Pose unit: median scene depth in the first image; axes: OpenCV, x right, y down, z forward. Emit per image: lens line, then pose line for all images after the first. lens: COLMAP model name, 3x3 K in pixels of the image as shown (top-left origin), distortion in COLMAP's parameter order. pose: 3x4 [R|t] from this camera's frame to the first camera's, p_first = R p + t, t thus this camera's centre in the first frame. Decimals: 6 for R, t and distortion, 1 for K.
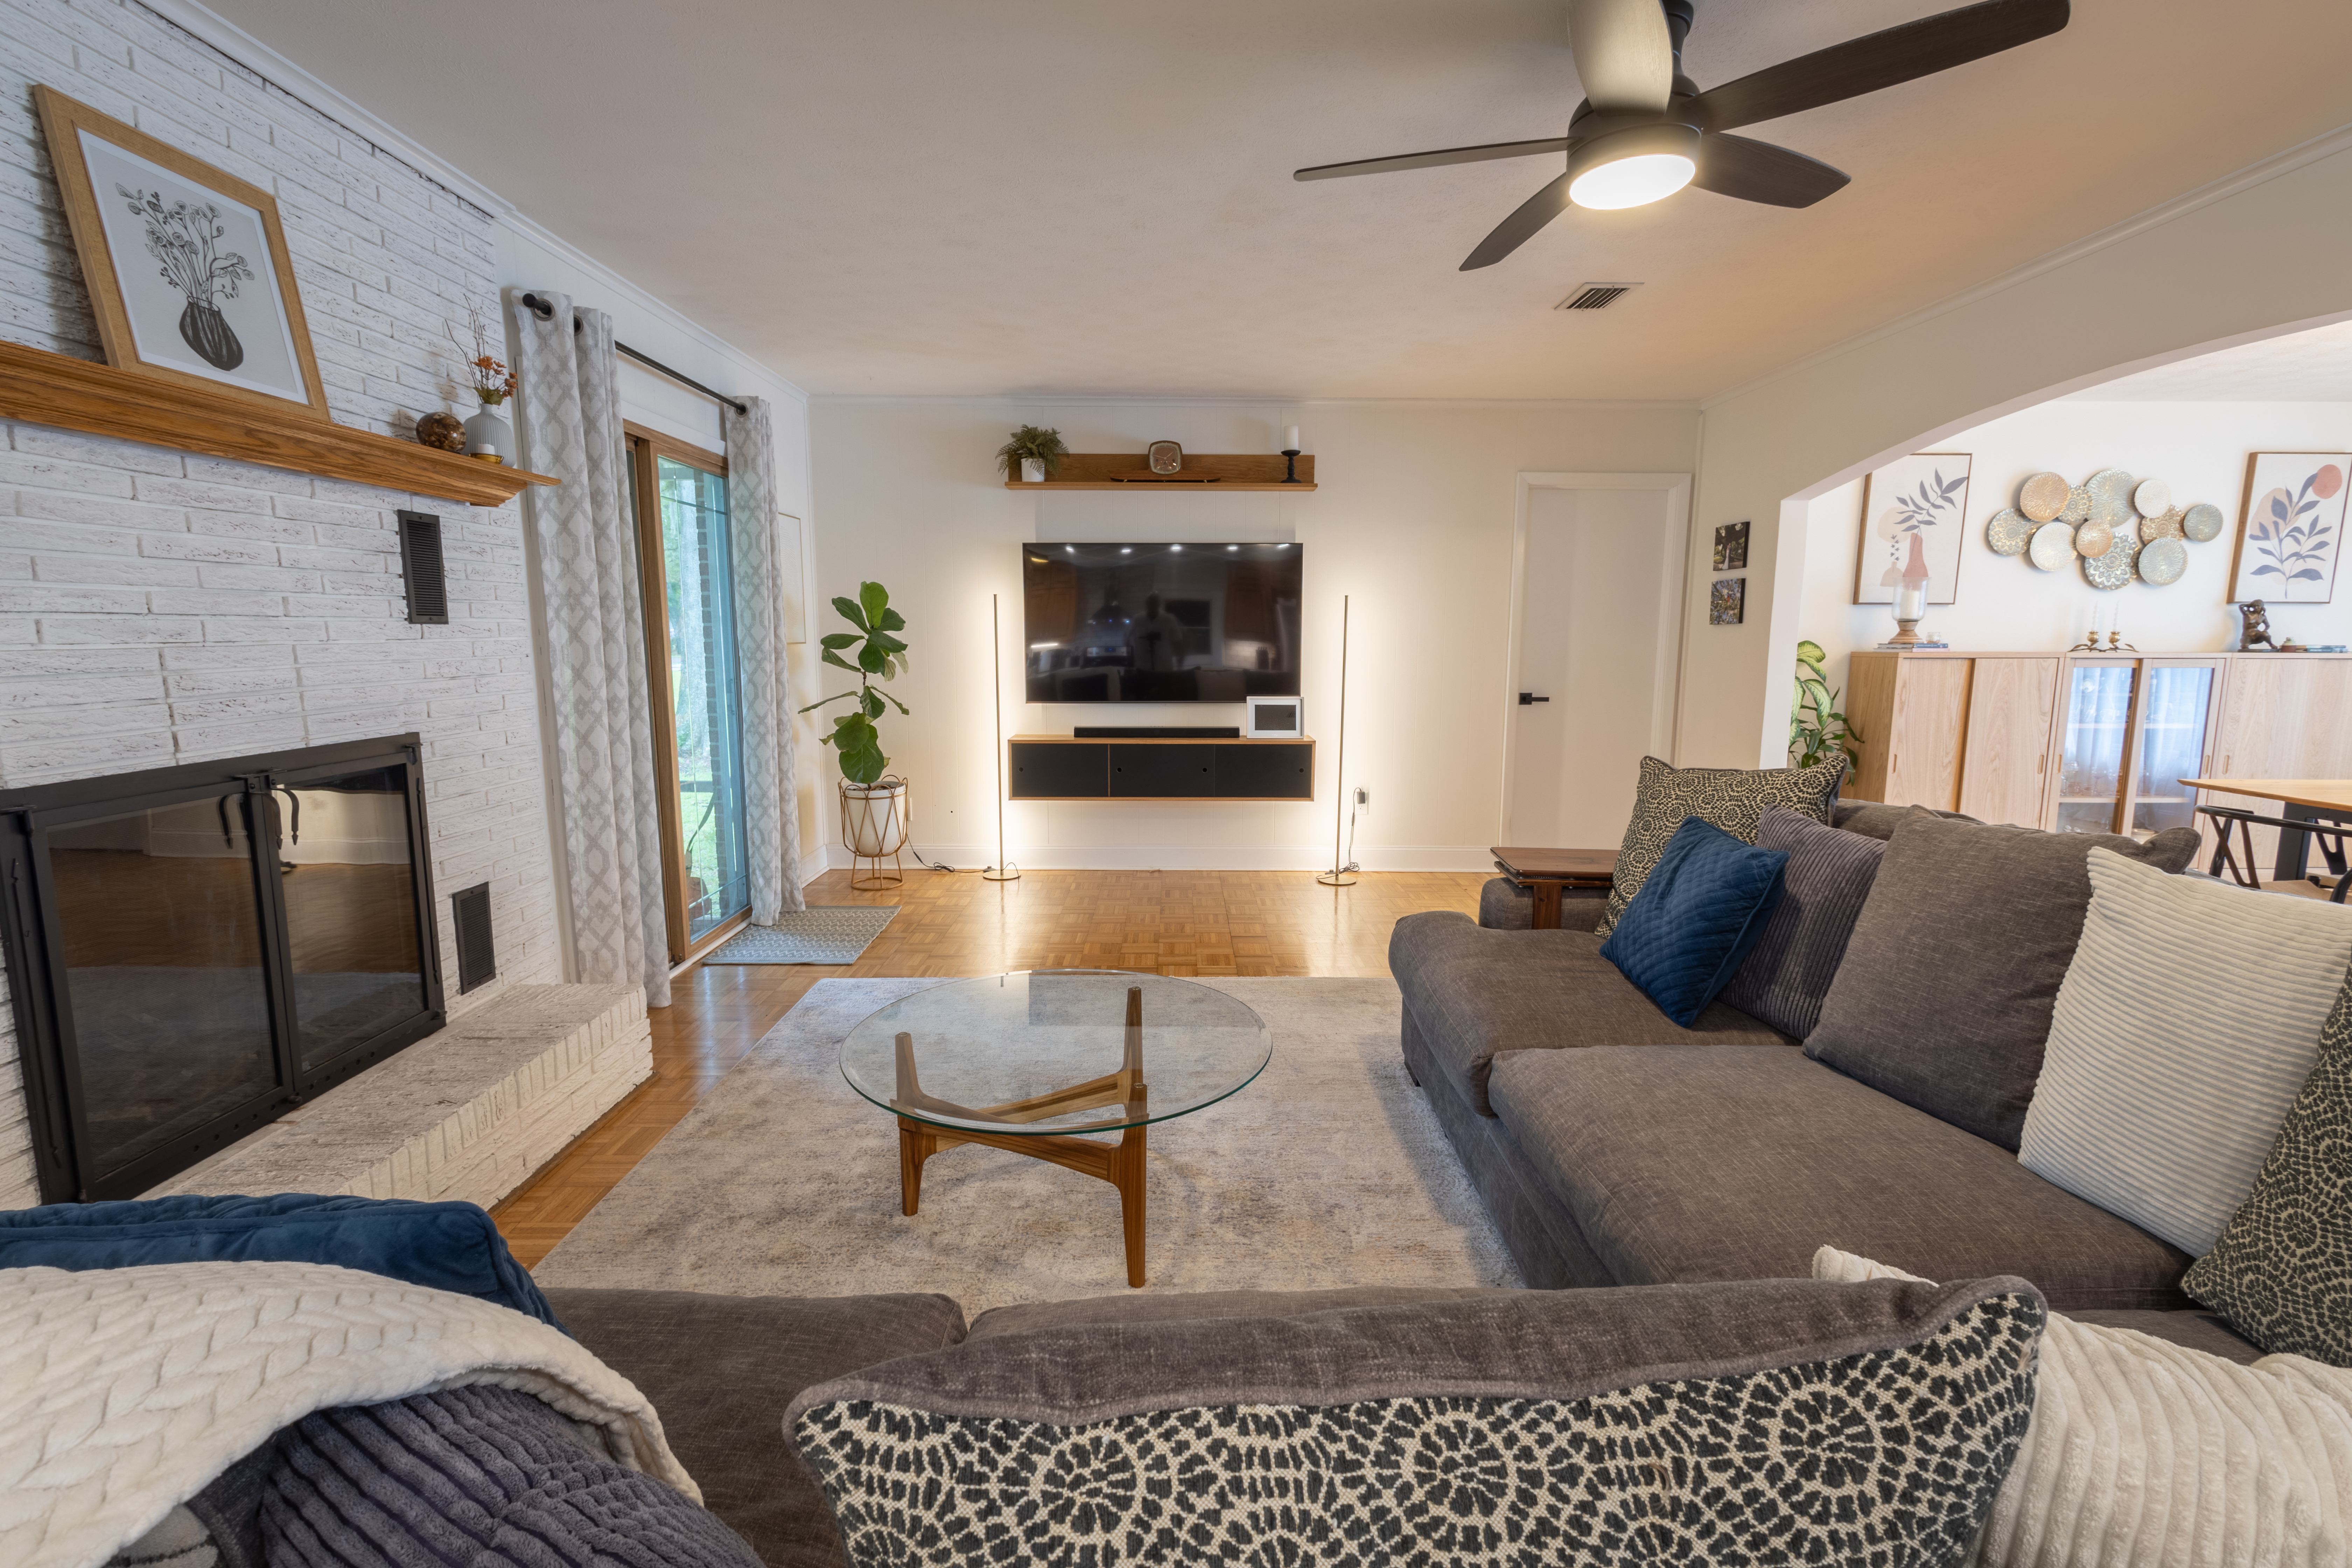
lens RADIAL K [[1087.1, 0, 1176.3], [0, 1087.1, 786.3], [0, 0, 1]] dist [0.016536, -0.004057]
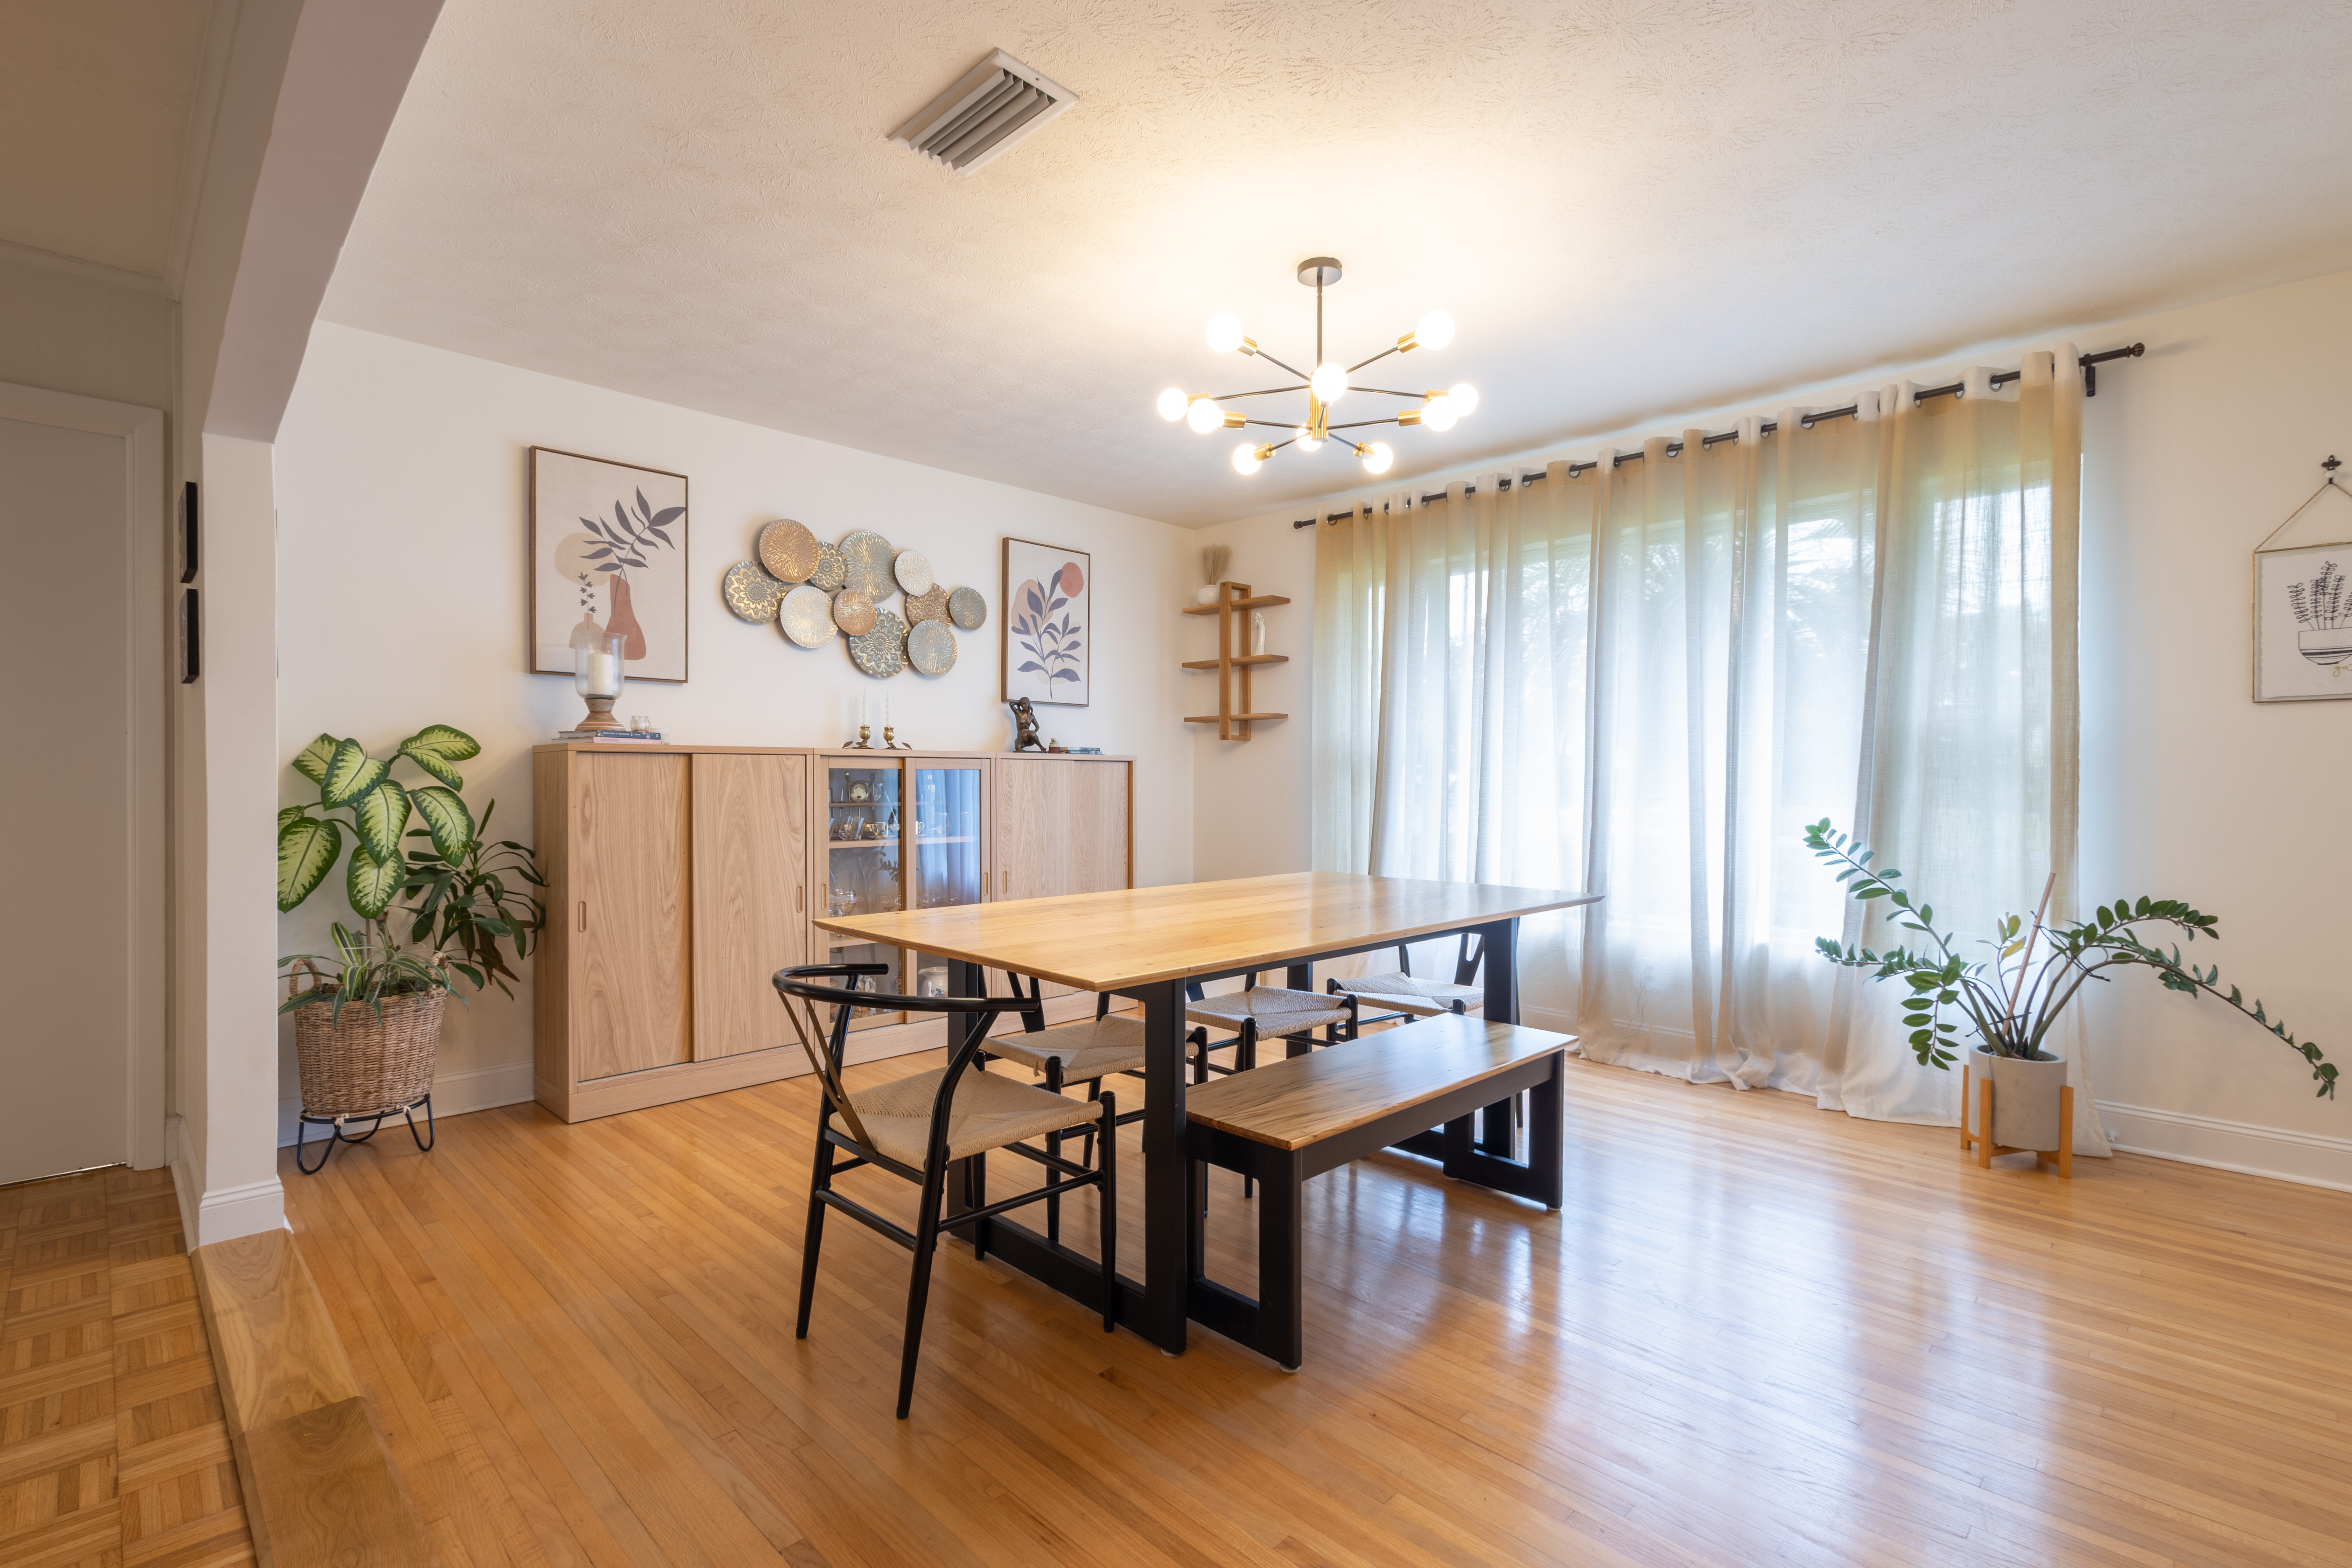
lens RADIAL K [[1087.1, 0, 1188.1], [0, 1087.1, 787.2], [0, 0, 1]] dist [0.016536, -0.004057]
pose [[0.706784, -0.007292, 0.707392, 0.475468], [0.100350, 0.990869, -0.090049, -0.002831], [-0.700276, 0.134632, 0.701062, 0.309795]]
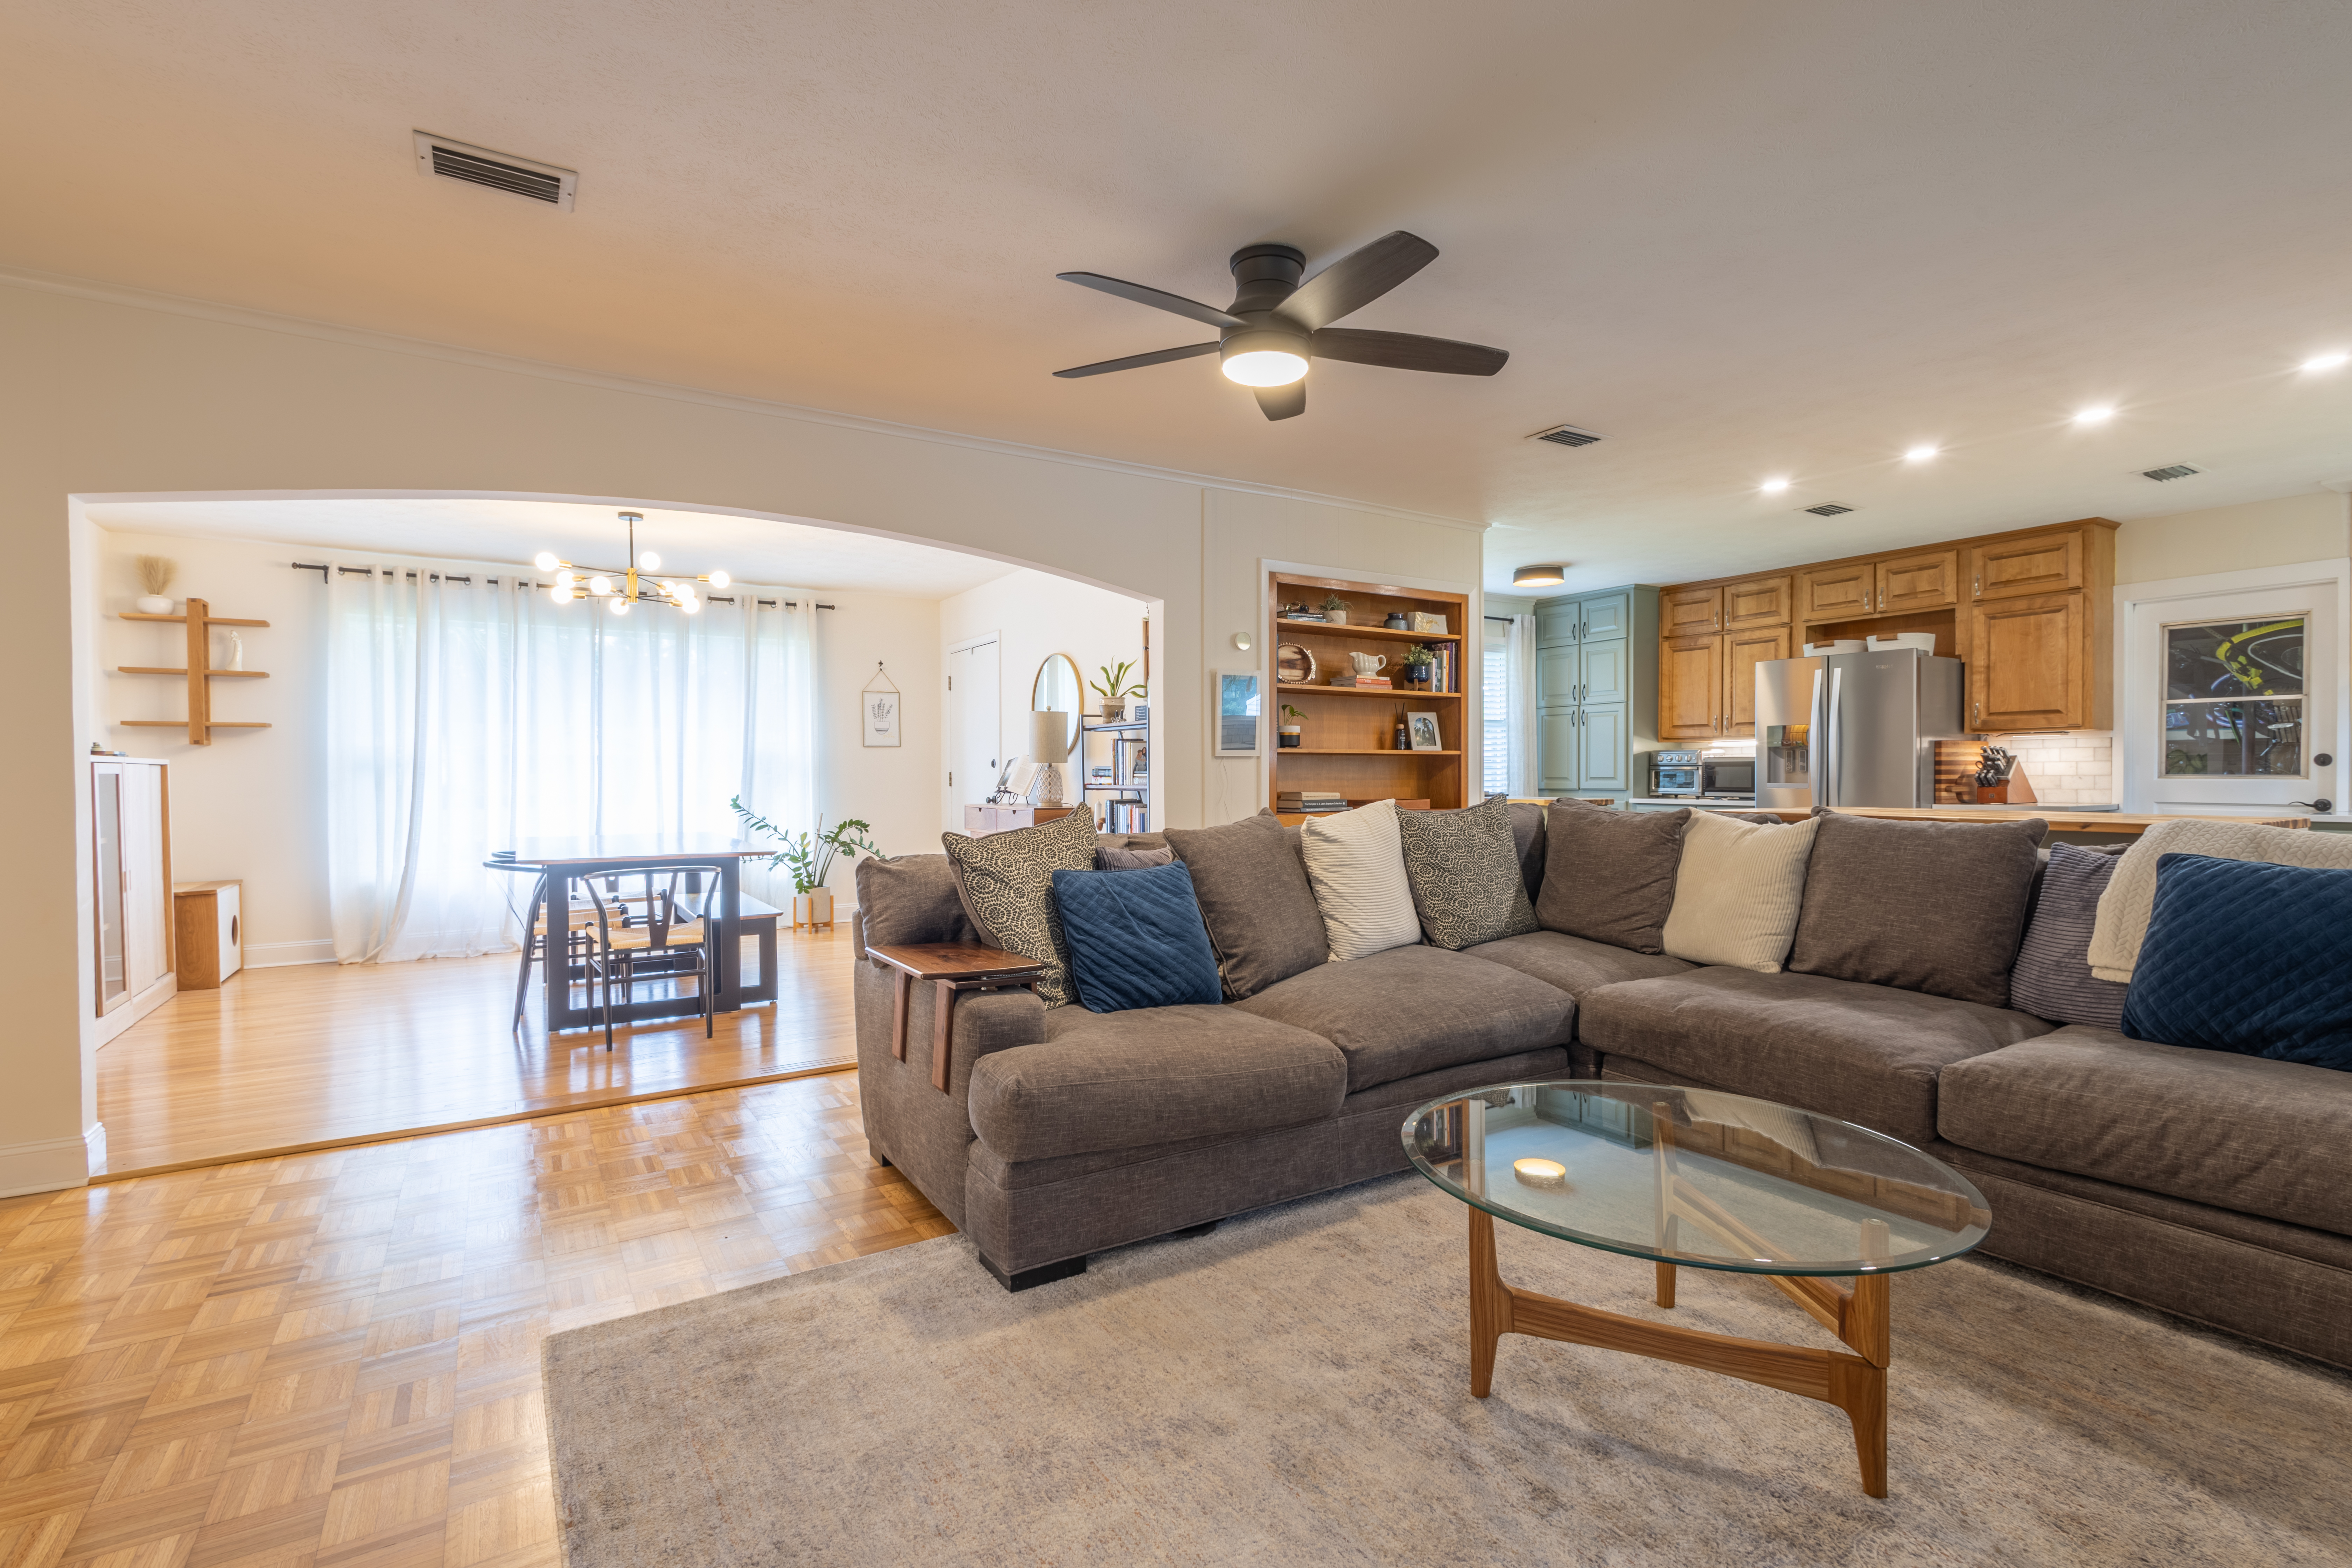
lens RADIAL K [[1087.1, 0, 1172.6], [0, 1087.1, 787.2], [0, 0, 1]] dist [0.016536, -0.004057]
pose [[-0.529635, -0.012248, 0.848137, -0.272718], [0.124753, 0.987897, 0.092170, -0.074127], [-0.839001, 0.154624, -0.521697, 0.767384]]
